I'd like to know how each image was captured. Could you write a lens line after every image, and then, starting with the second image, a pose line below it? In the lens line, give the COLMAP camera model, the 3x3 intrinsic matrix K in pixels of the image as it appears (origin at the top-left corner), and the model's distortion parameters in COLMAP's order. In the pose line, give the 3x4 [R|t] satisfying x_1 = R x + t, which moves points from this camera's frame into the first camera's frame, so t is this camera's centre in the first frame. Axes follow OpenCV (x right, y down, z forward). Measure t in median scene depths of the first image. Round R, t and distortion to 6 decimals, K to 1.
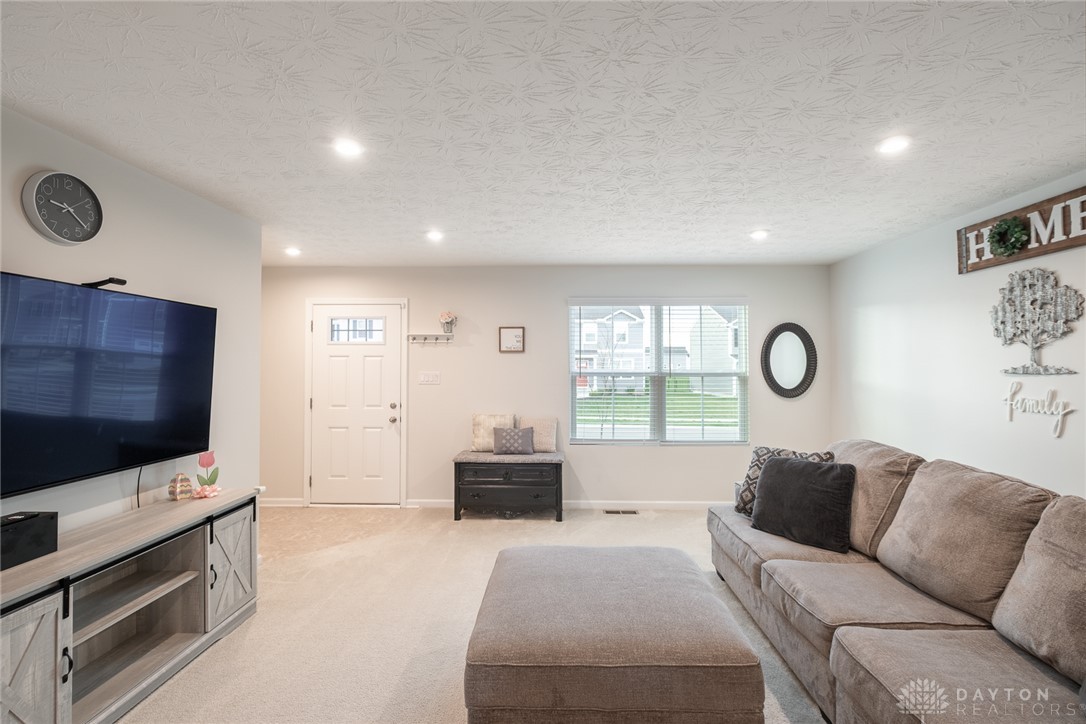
lens RADIAL K [[487.2, 0, 559.1], [0, 487.2, 356.5], [0, 0, 1]] dist [-0.002725, 0.003057]
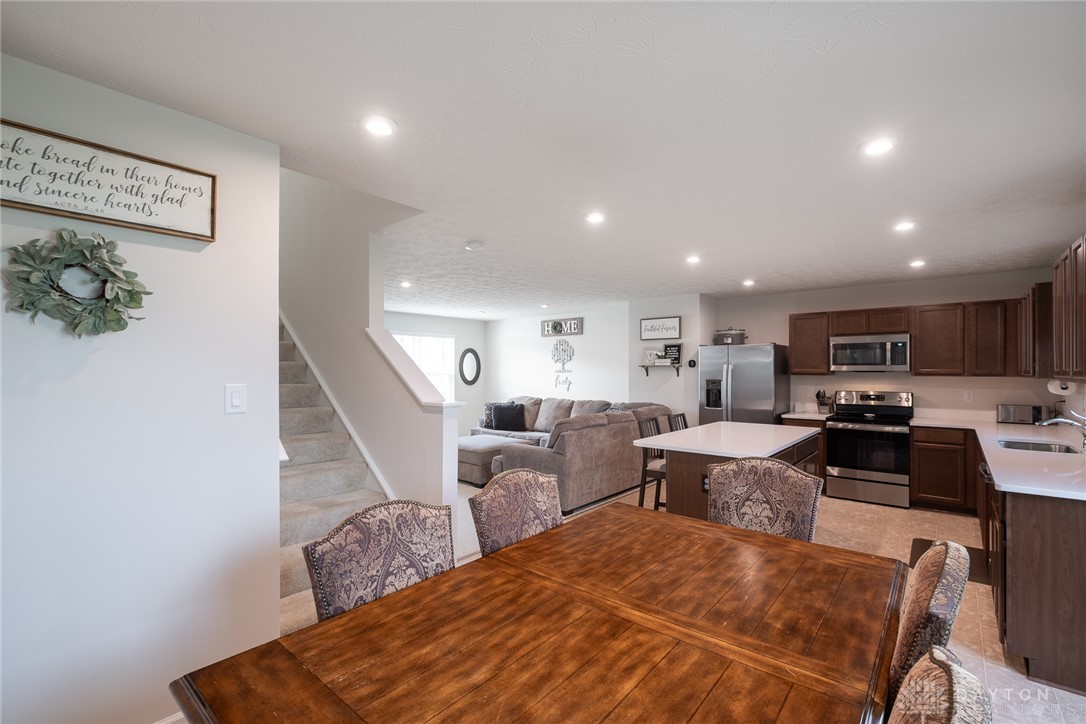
lens RADIAL K [[487.2, 0, 542.9], [0, 487.2, 370.8], [0, 0, 1]] dist [-0.002725, 0.003057]
pose [[0.653410, -0.002443, 0.757000, -1.475332], [-0.016121, 0.999723, 0.017142, -0.025240], [-0.756832, -0.023404, 0.653190, -0.957684]]
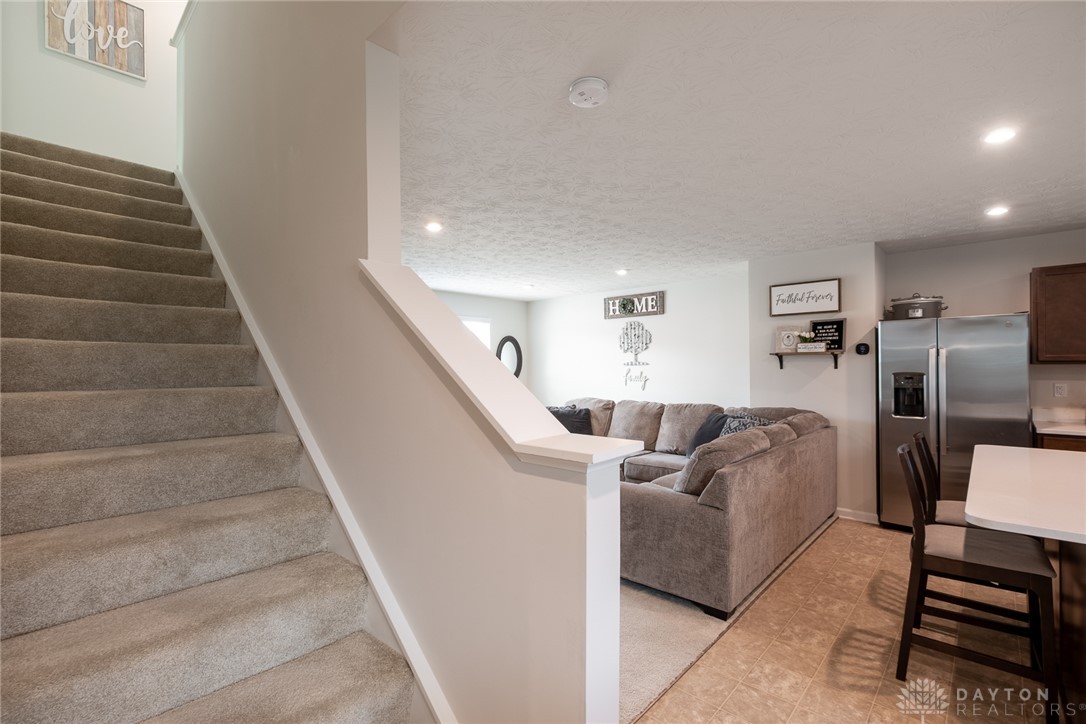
lens RADIAL K [[487.2, 0, 542.3], [0, 487.2, 362.6], [0, 0, 1]] dist [-0.002725, 0.003057]
pose [[0.677996, -0.003313, 0.735058, -1.074631], [-0.006203, 0.999928, 0.010229, 0.002259], [-0.735039, -0.011495, 0.677927, -0.290460]]
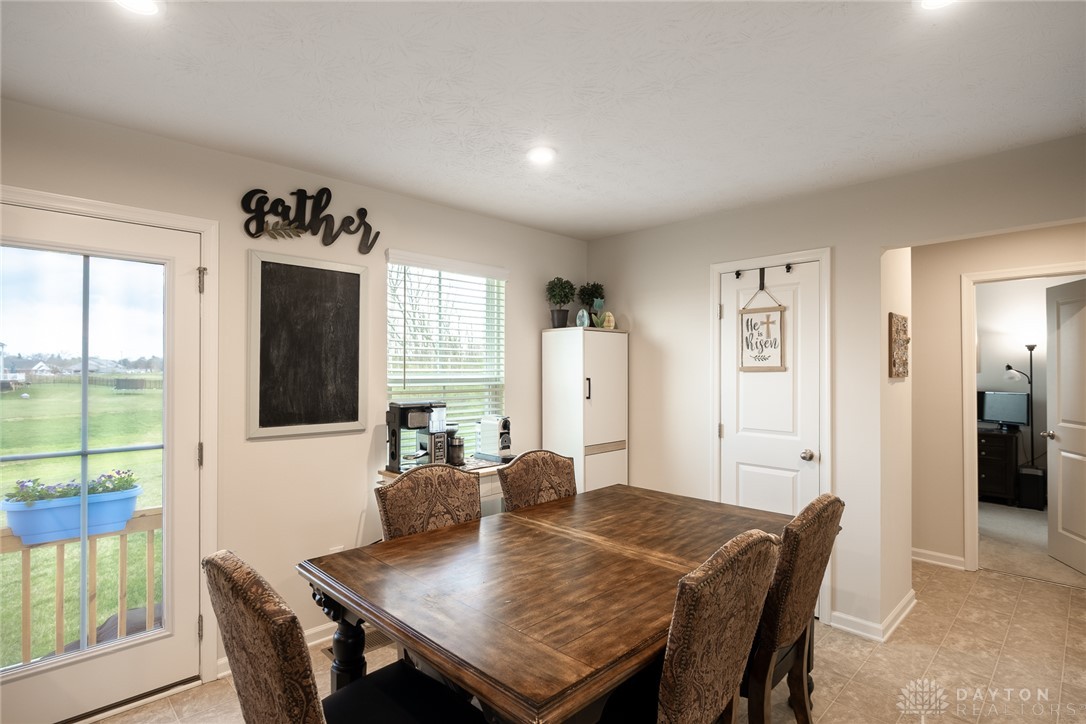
lens RADIAL K [[546.6, 0, 542.7], [0, 546.6, 364.5], [0, 0, 1]] dist [-0.000142, 0.001578]
pose [[-0.714981, -0.006353, -0.699115, -0.456155], [0.013237, 0.999656, -0.022621, -0.007501], [0.699019, -0.025428, -0.714651, -0.206866]]
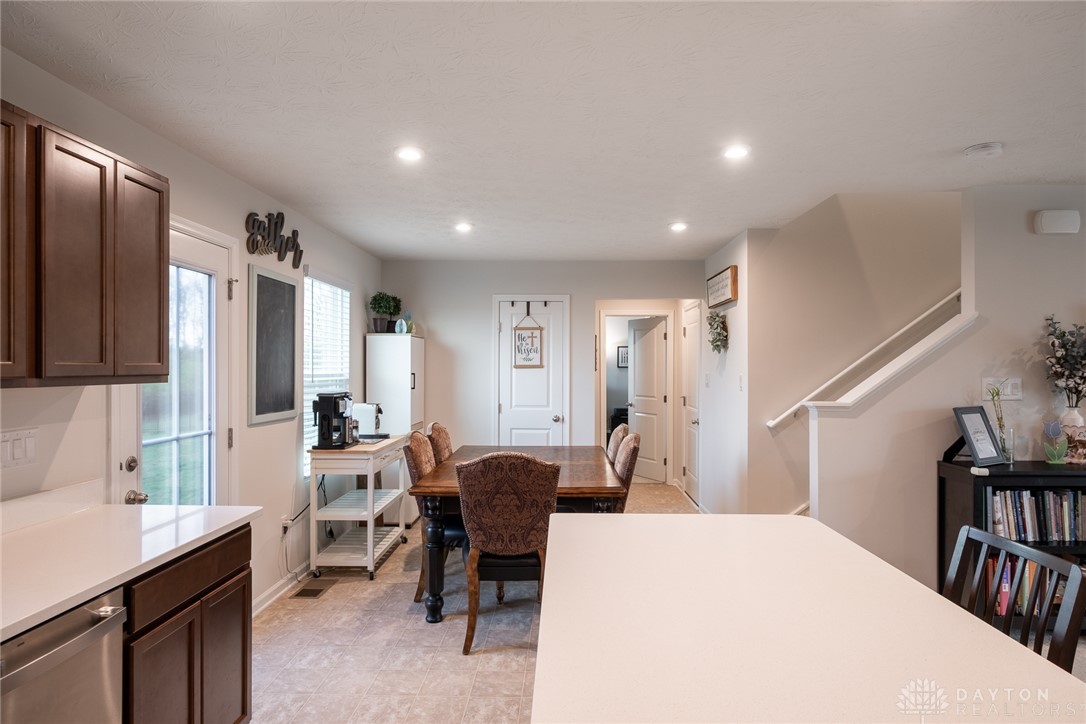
lens RADIAL K [[629.8, 0, 563.7], [0, 629.8, 364.3], [0, 0, 1]] dist [-0.016774, 0.007366]
pose [[-0.010233, -0.005139, -0.999934, 0.467859], [0.018835, 0.999808, -0.005331, -0.011710], [0.999770, -0.018888, -0.010134, -0.566289]]
